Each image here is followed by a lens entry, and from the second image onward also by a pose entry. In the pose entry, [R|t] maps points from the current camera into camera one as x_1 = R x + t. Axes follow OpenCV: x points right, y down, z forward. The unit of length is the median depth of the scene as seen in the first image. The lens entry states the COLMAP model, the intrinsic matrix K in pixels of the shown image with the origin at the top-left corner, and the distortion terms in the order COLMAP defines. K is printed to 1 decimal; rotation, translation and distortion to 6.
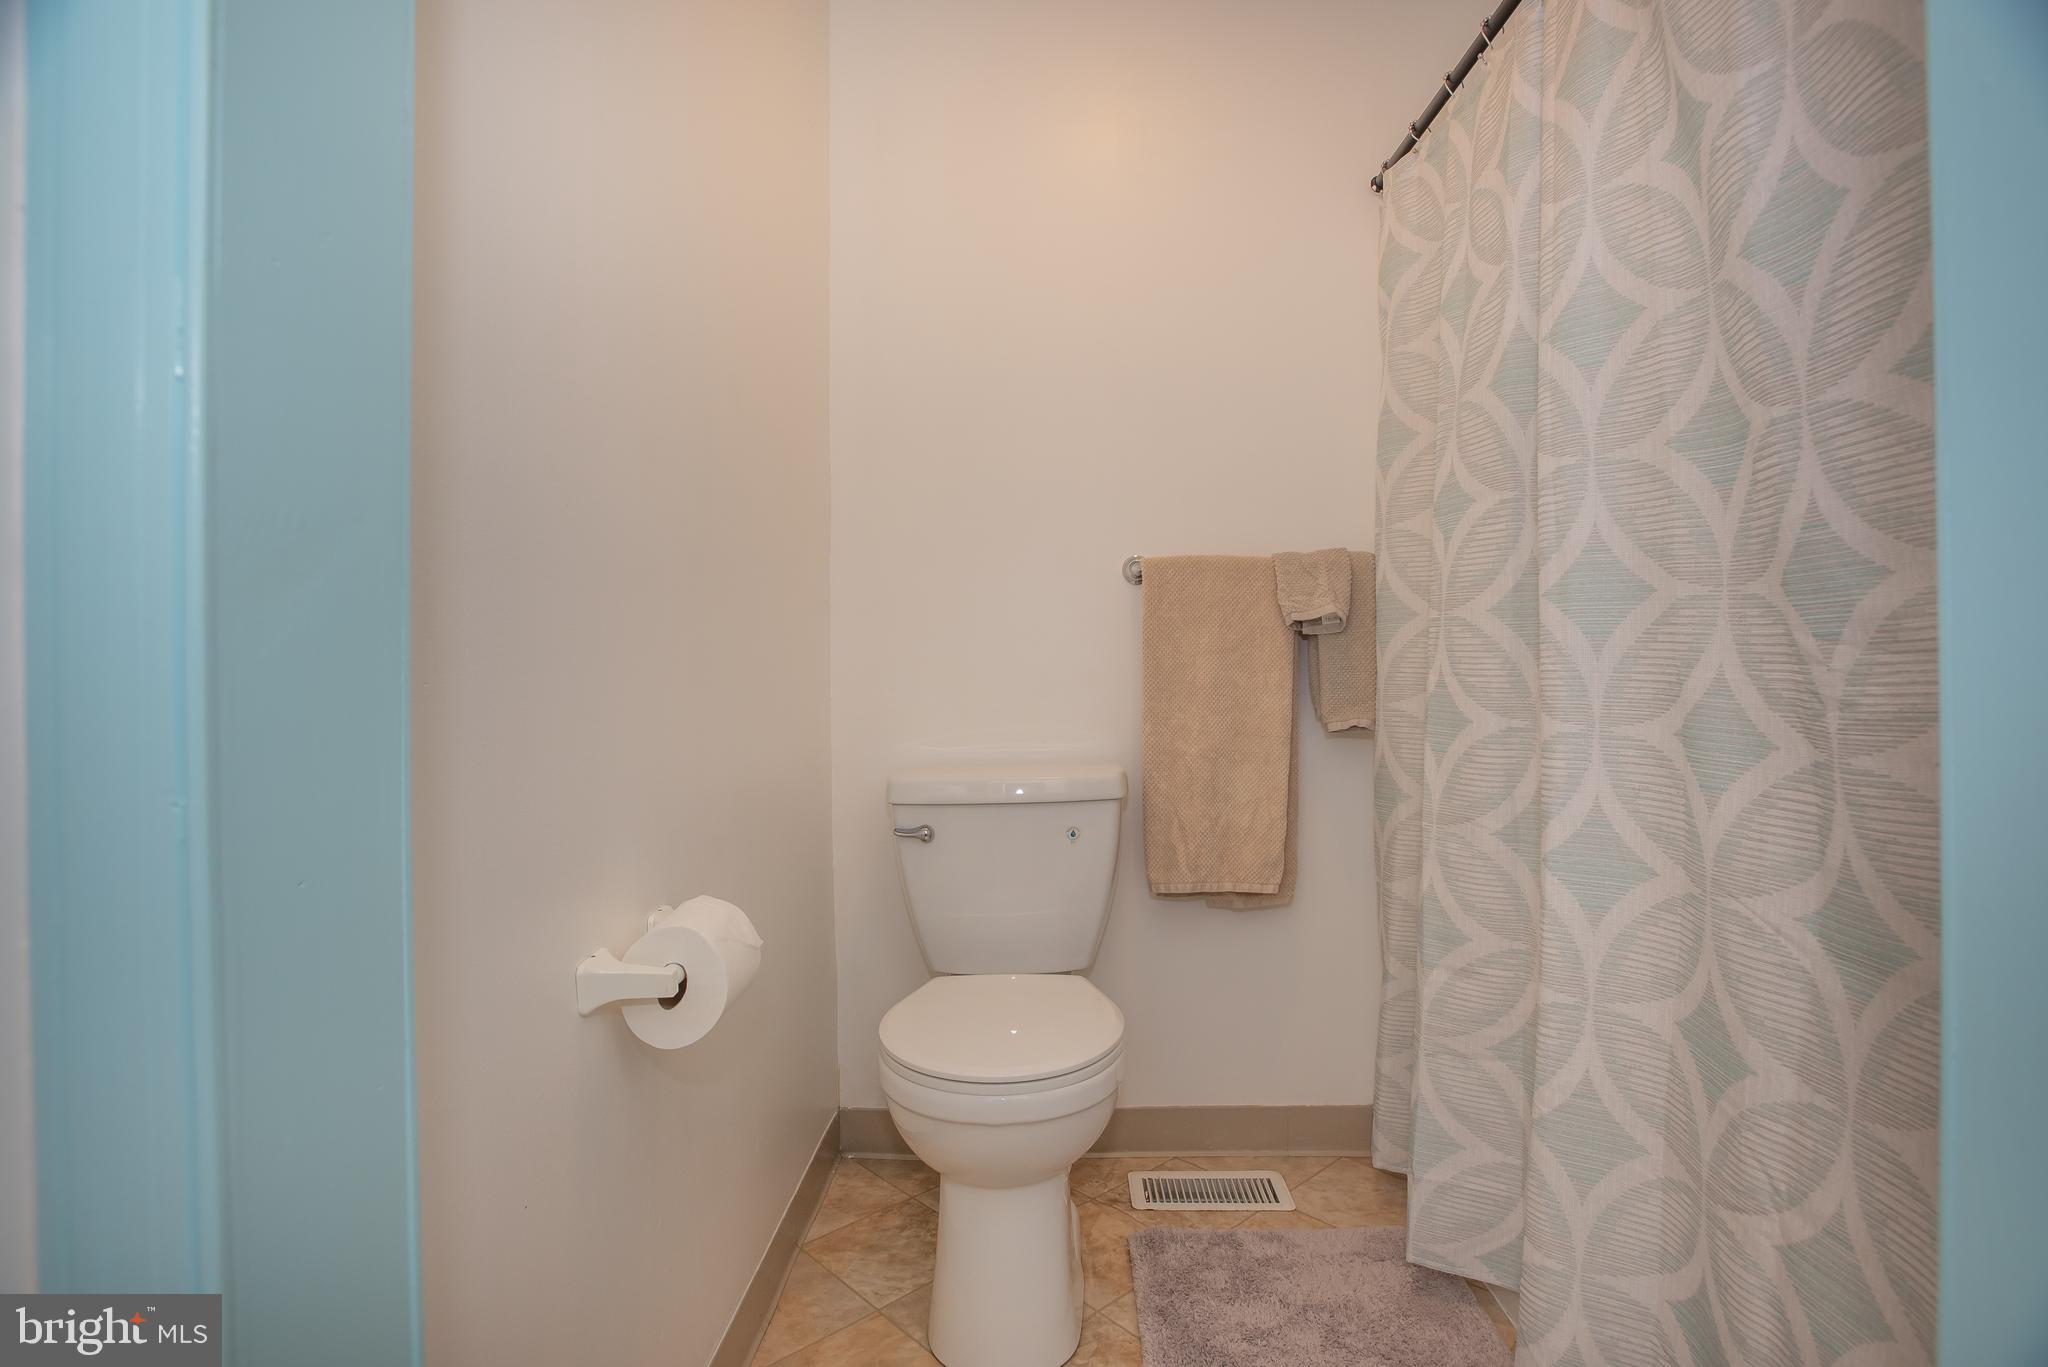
lens RADIAL K [[1062.7, 0, 1021.5], [0, 1062.7, 685.4], [0, 0, 1]] dist [-0.075453, 0.040451]
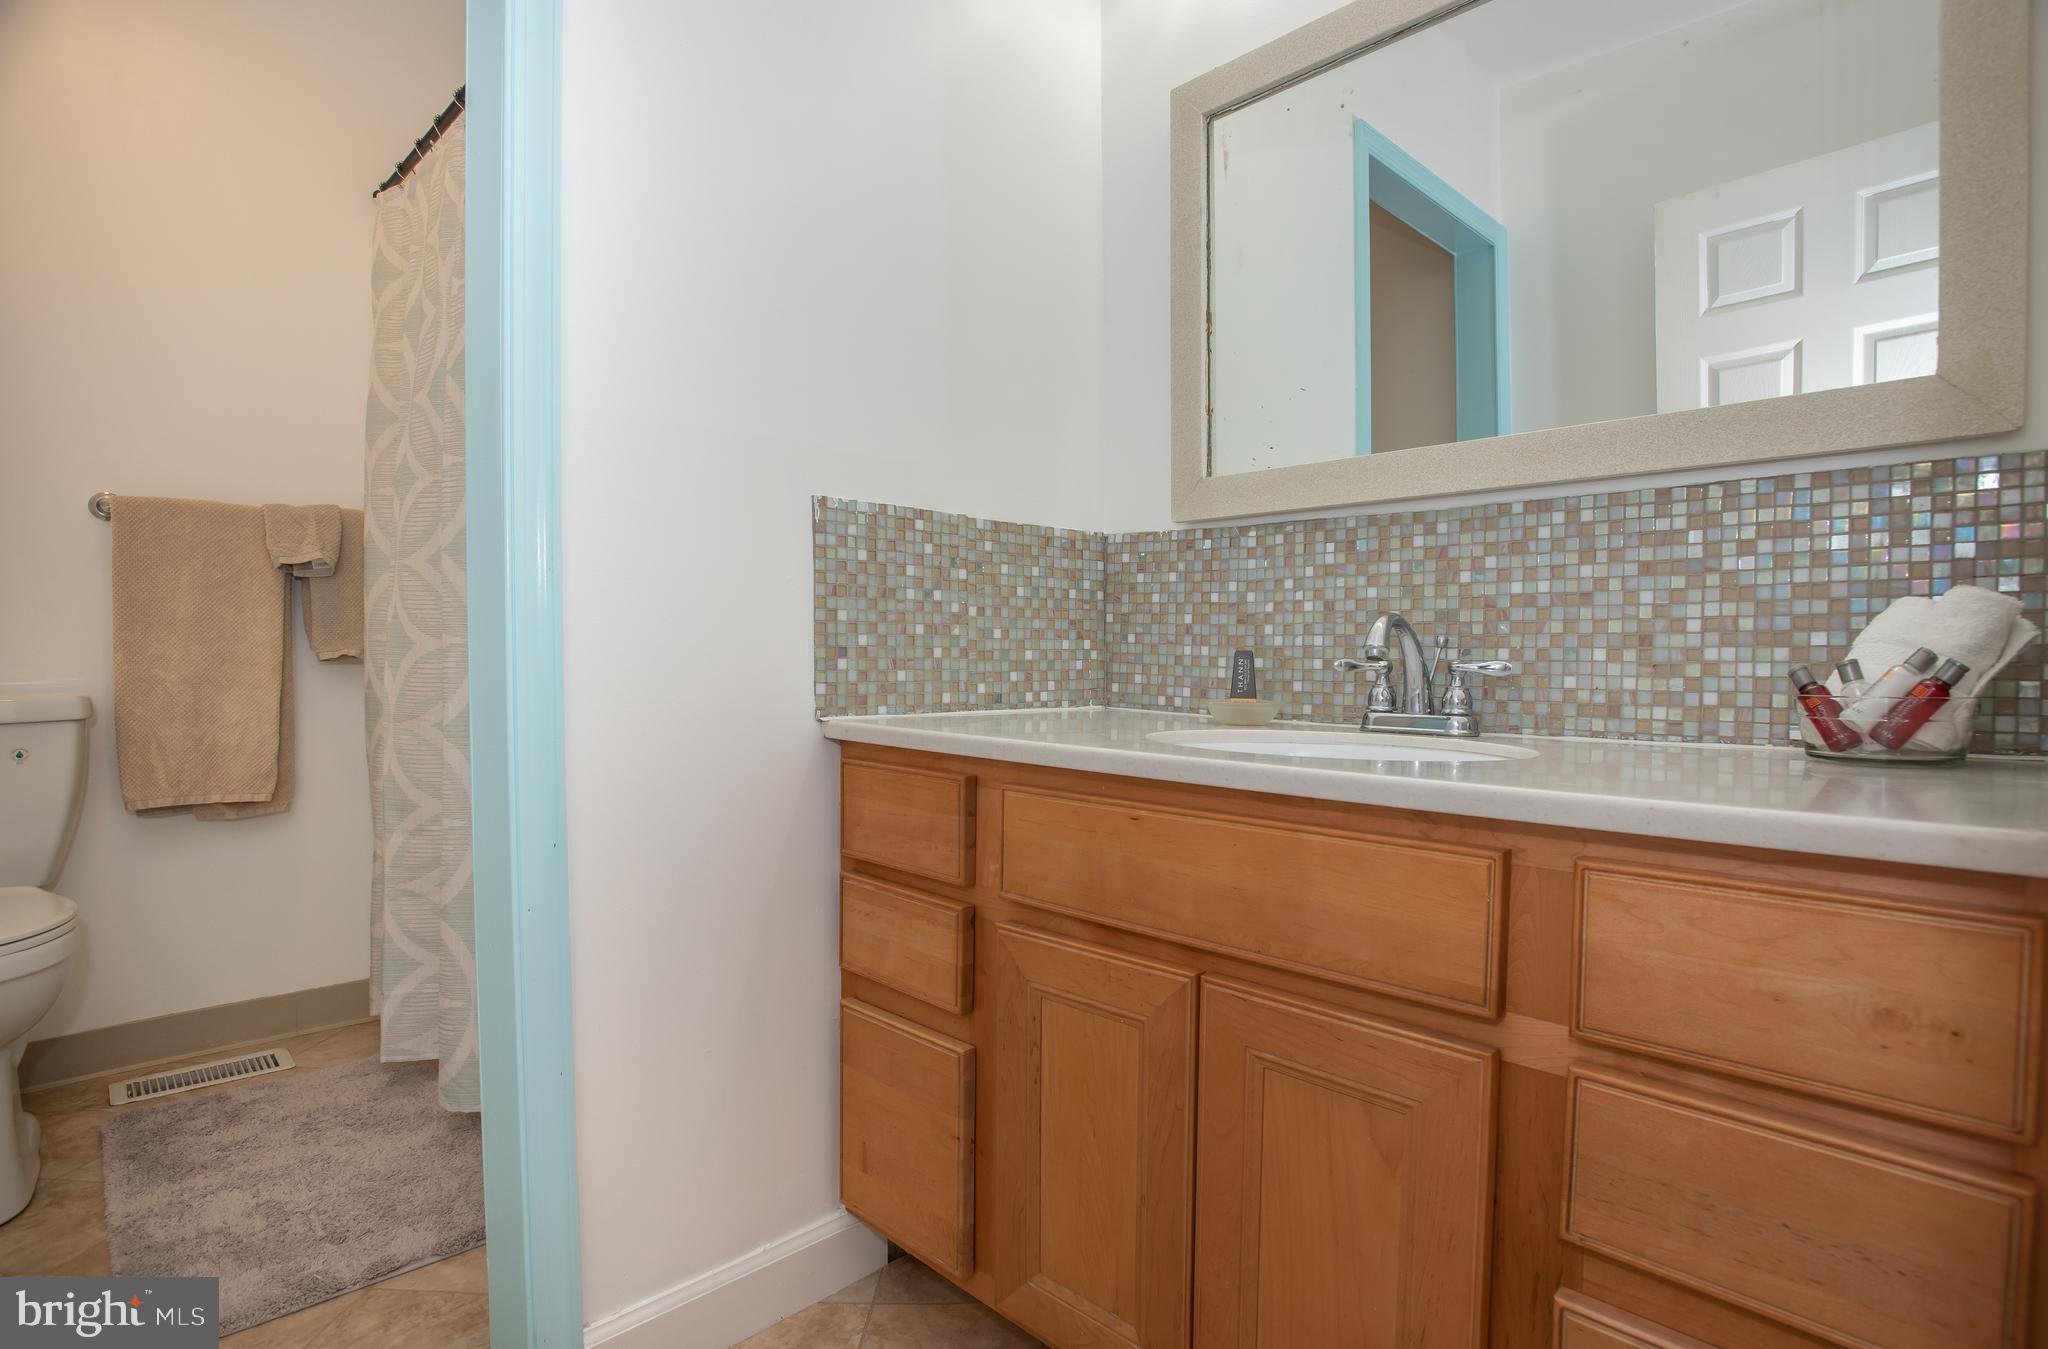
lens RADIAL K [[1018.7, 0, 1024.0], [0, 1018.7, 674.5], [0, 0, 1]] dist [-0.053356, 0.019539]
pose [[0.690729, -0.014817, 0.722962, 0.030544], [-0.003220, 0.999717, 0.023565, 0.032605], [-0.723106, -0.018605, 0.690486, -0.351791]]
